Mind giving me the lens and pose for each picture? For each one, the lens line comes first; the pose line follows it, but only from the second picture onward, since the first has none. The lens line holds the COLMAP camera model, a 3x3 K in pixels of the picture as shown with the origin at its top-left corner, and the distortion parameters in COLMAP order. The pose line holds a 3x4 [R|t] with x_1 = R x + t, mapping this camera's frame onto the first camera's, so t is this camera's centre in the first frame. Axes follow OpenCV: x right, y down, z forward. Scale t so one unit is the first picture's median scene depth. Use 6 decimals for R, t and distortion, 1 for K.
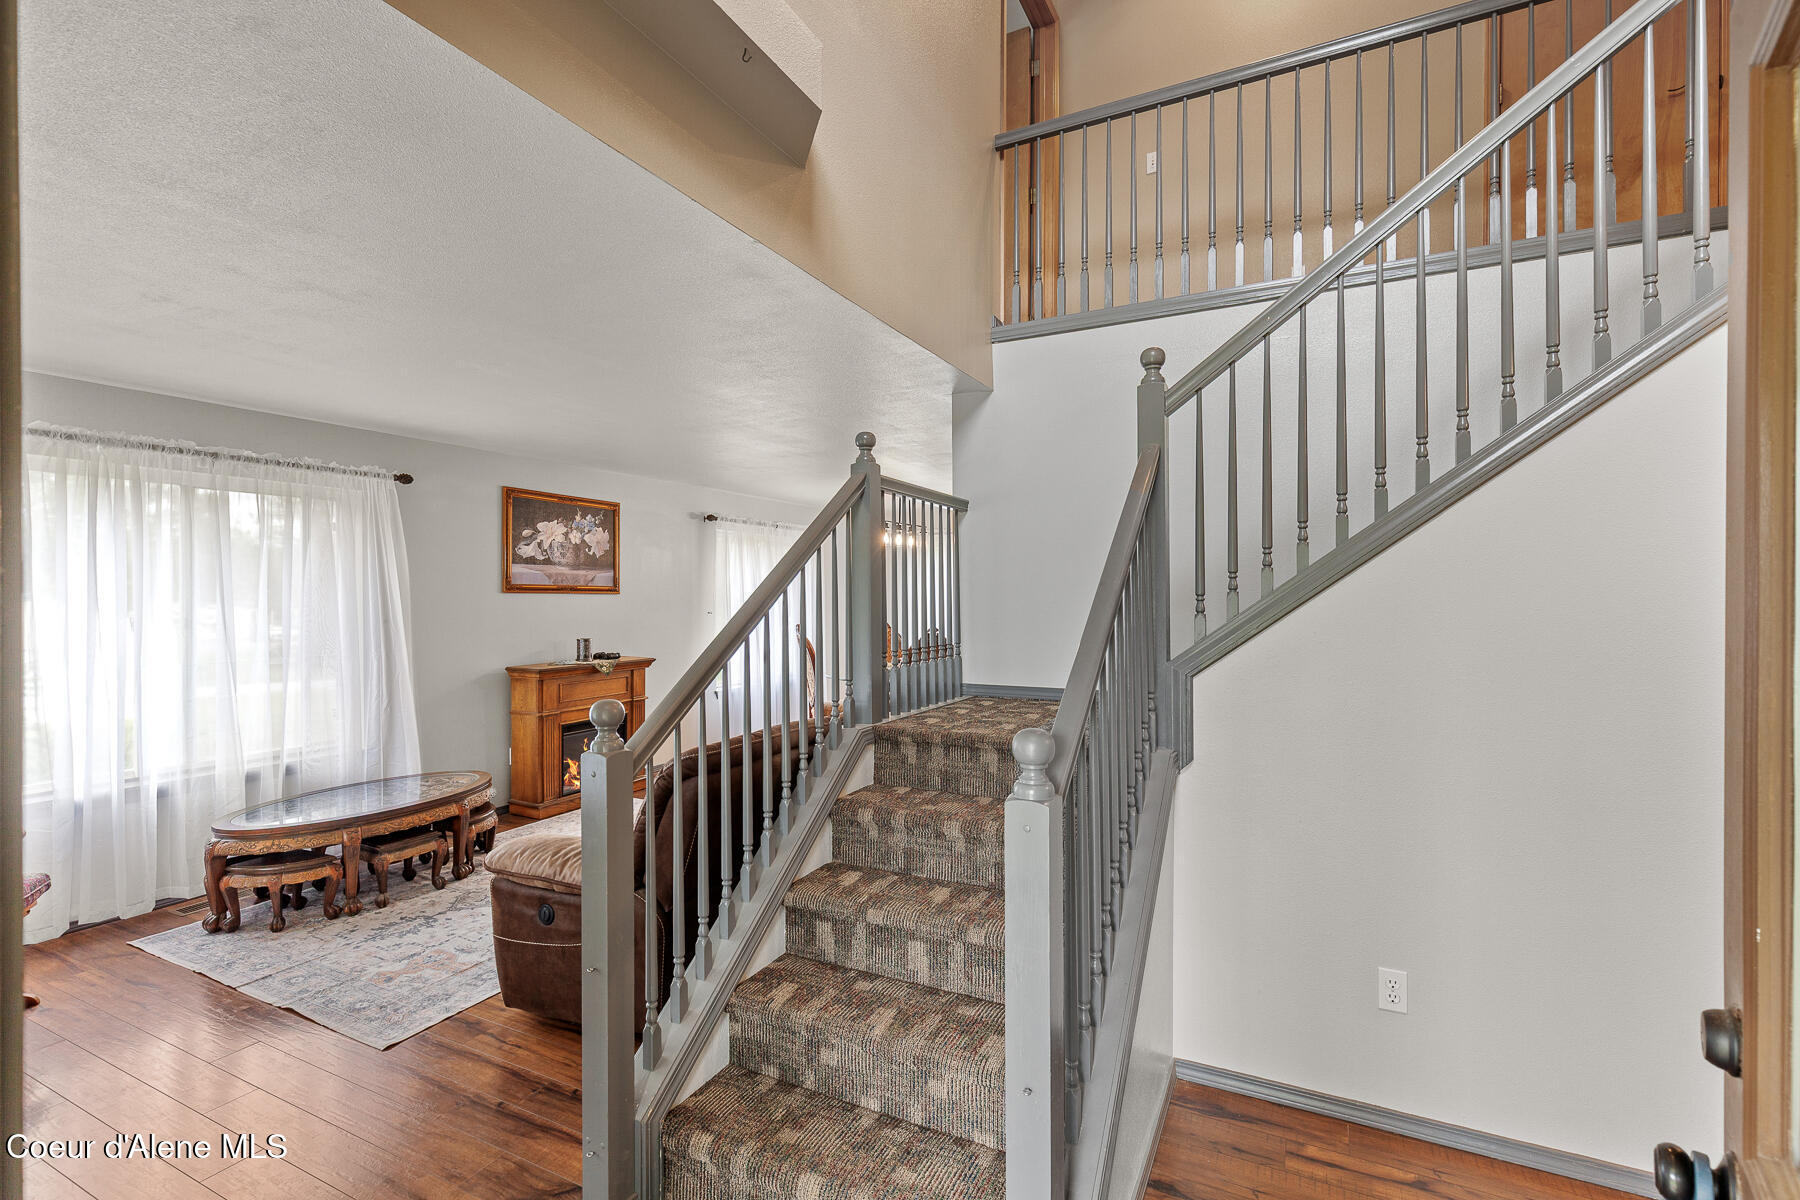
lens RADIAL K [[806.0, 0, 909.2], [0, 806.0, 596.2], [0, 0, 1]] dist [0.012517, -0.000156]
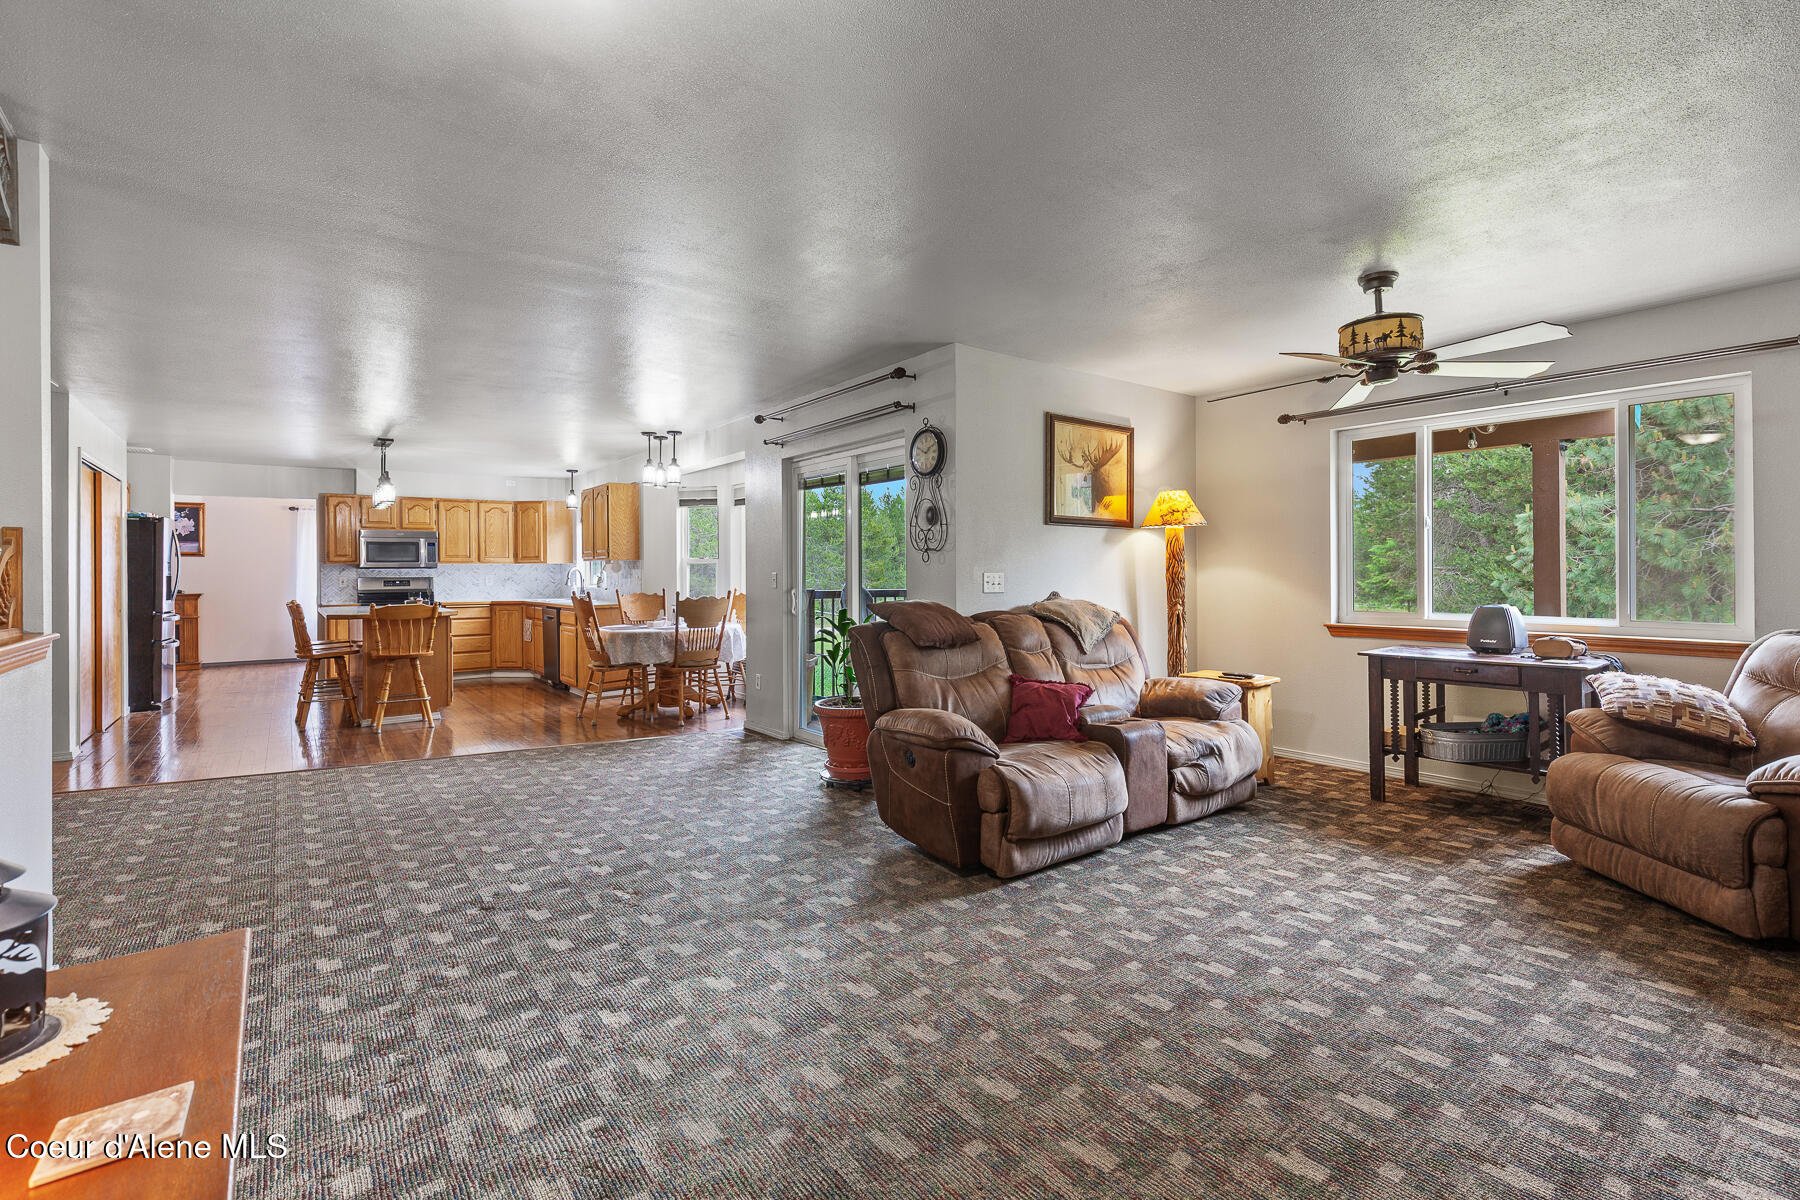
lens RADIAL K [[826.0, 0, 906.9], [0, 826.0, 568.5], [0, 0, 1]] dist [0.002051, 0.000402]
pose [[0.894482, -0.002770, -0.447095, 1.917114], [0.001203, 0.999992, -0.003787, 0.033501], [0.447102, 0.002850, 0.894478, 0.113851]]
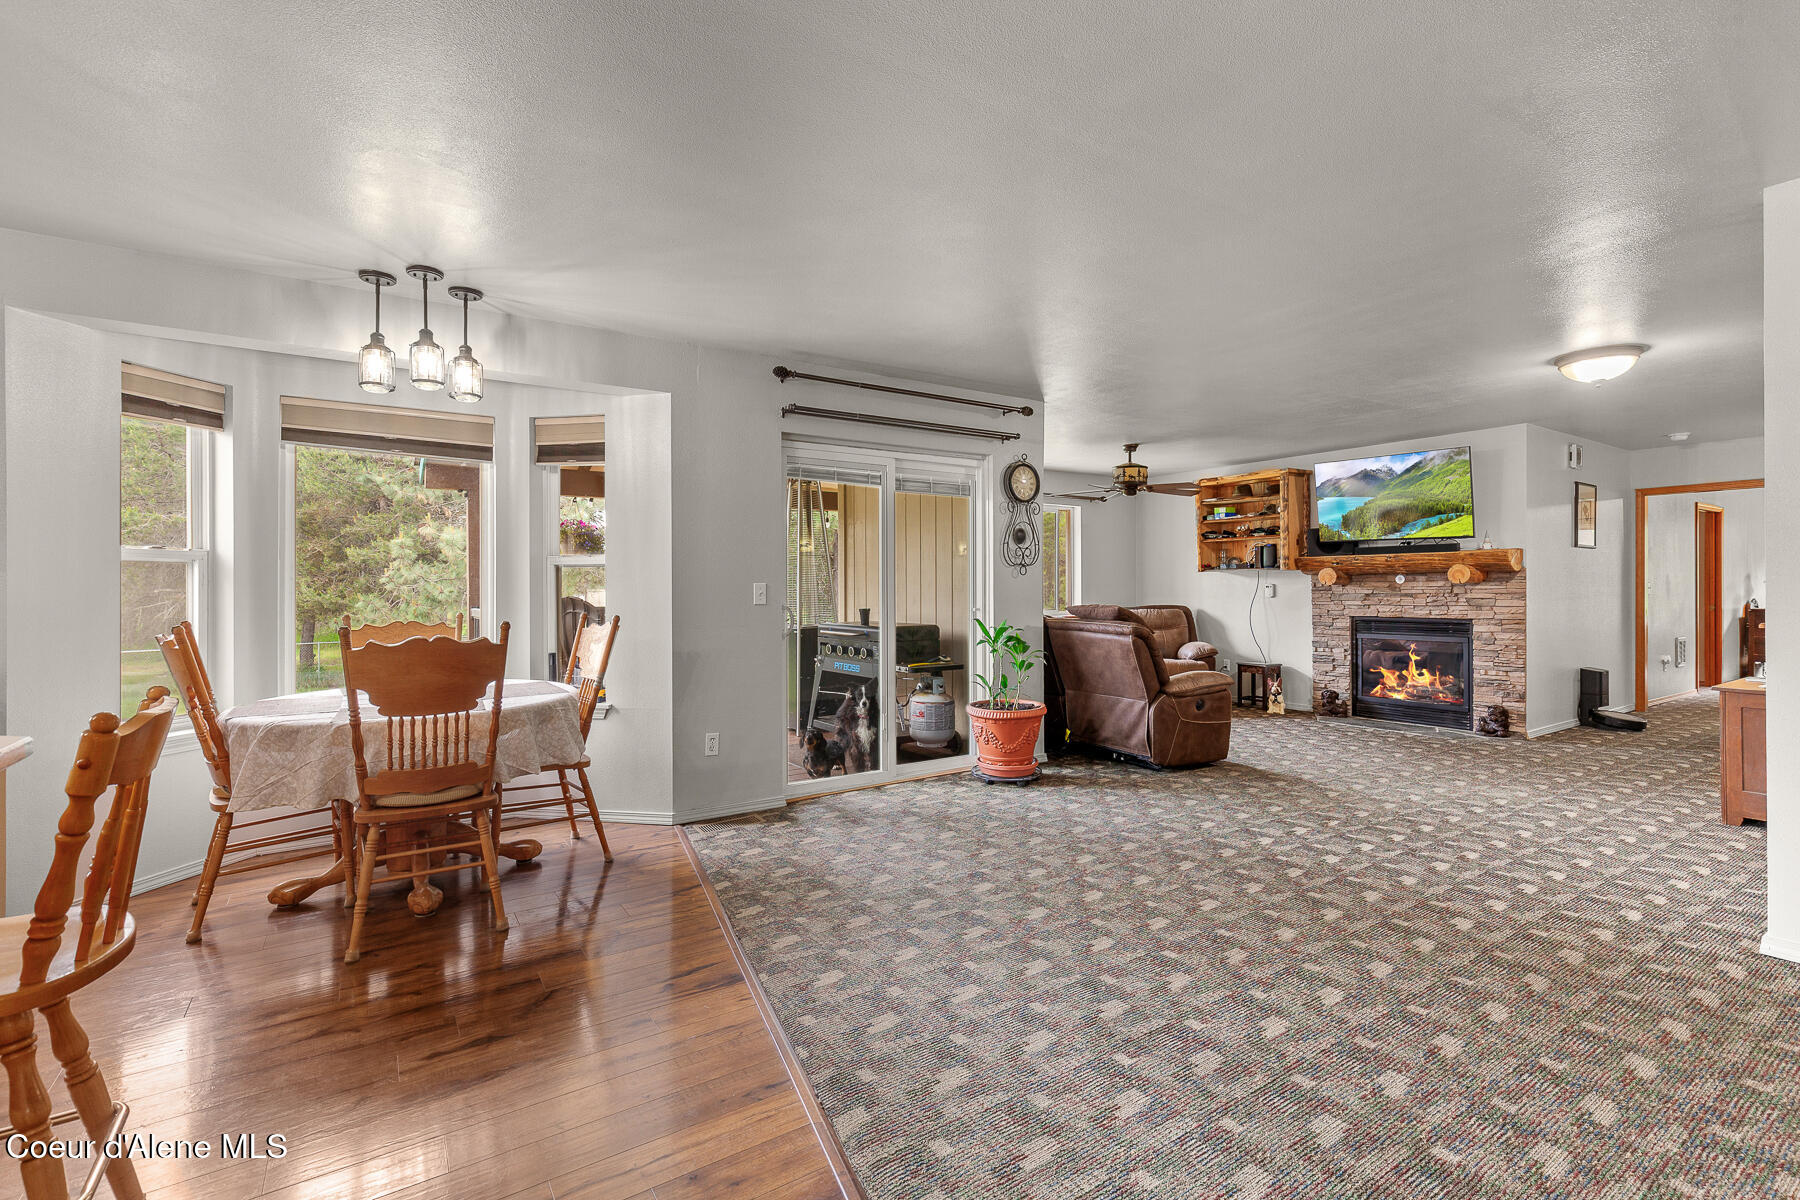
lens RADIAL K [[813.6, 0, 908.6], [0, 813.6, 588.1], [0, 0, 1]] dist [0.009965, -0.000297]
pose [[0.489991, 0.003698, 0.871720, 0.703446], [0.003635, 0.999974, -0.006285, 0.044116], [-0.871720, 0.006248, 0.489964, 0.489598]]
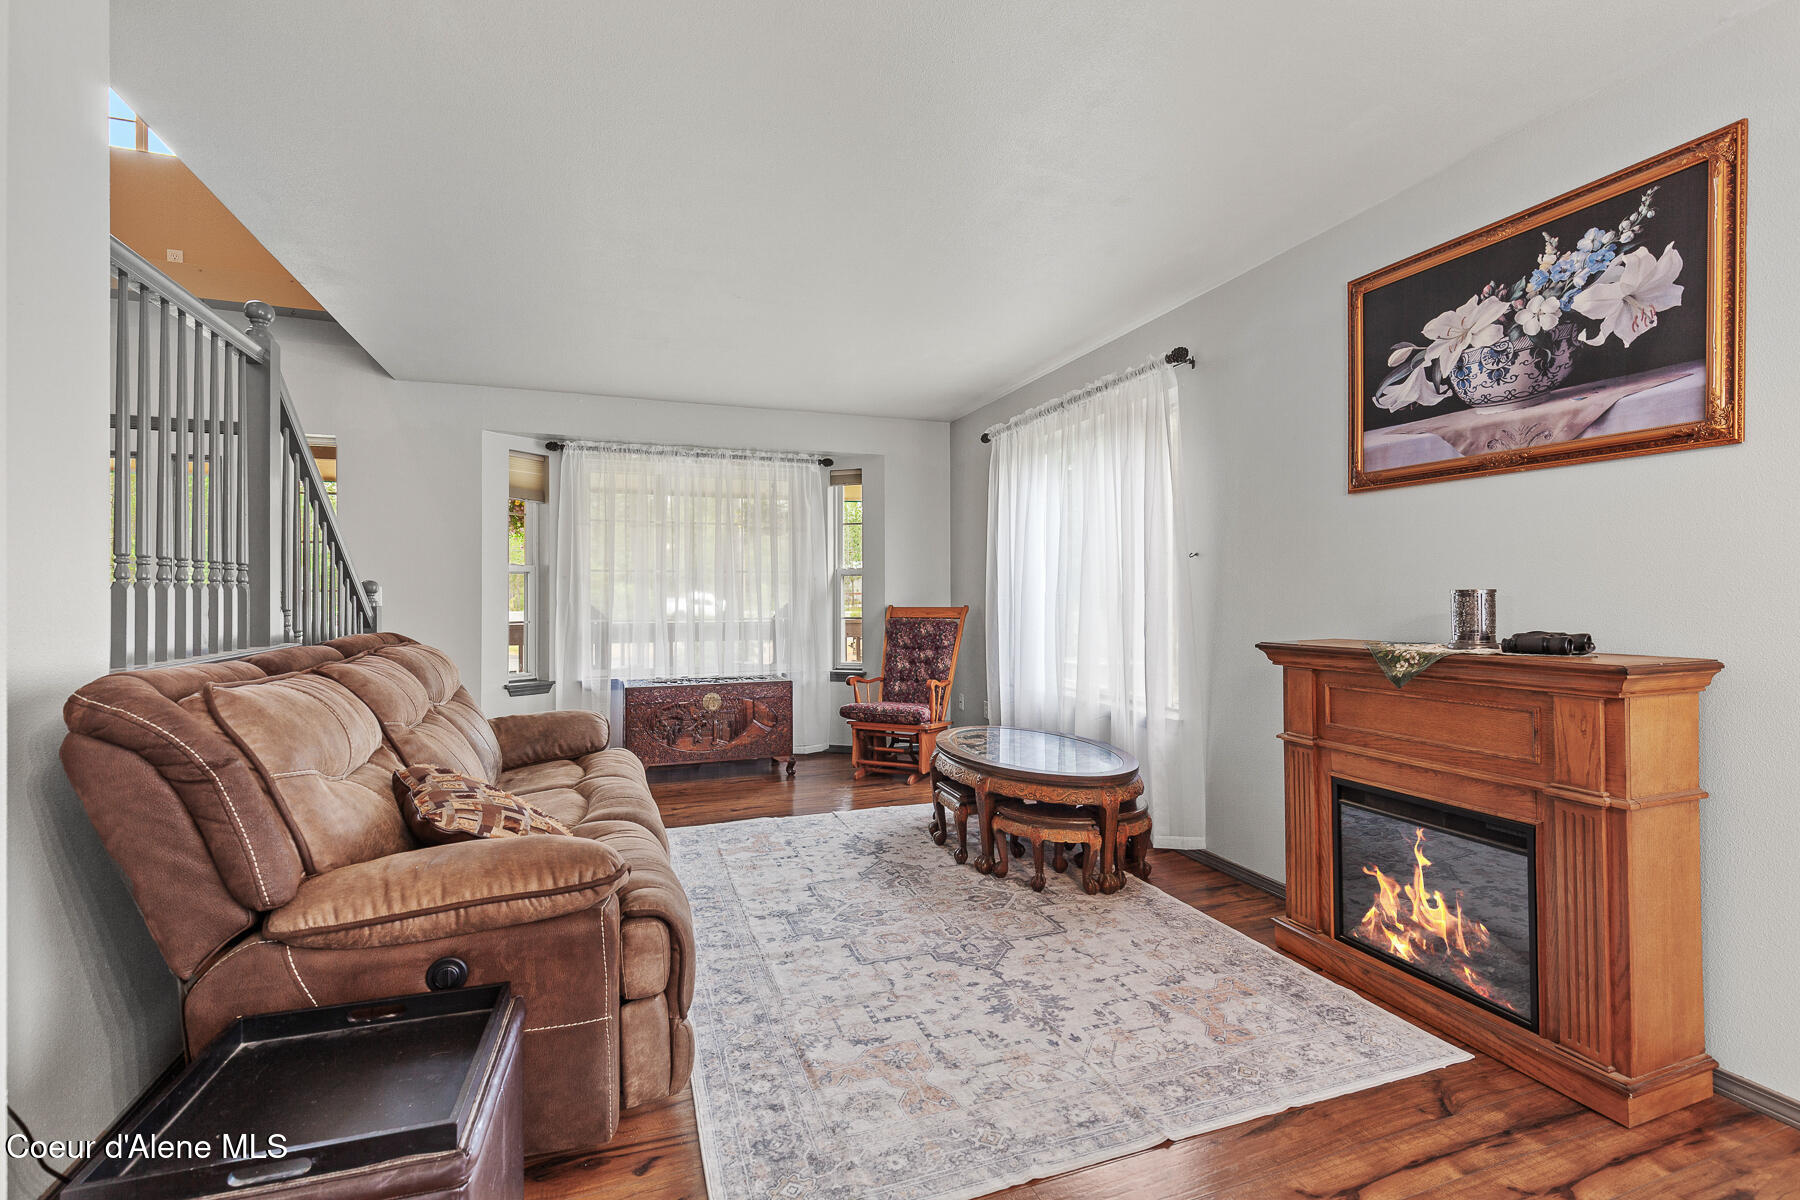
lens RADIAL K [[813.6, 0, 908.6], [0, 813.6, 588.1], [0, 0, 1]] dist [0.009965, -0.000297]
pose [[-0.686493, -0.000717, -0.727136, 0.055192], [0.002663, 0.999990, -0.003500, 0.053175], [0.727131, -0.004339, -0.686485, 1.083998]]
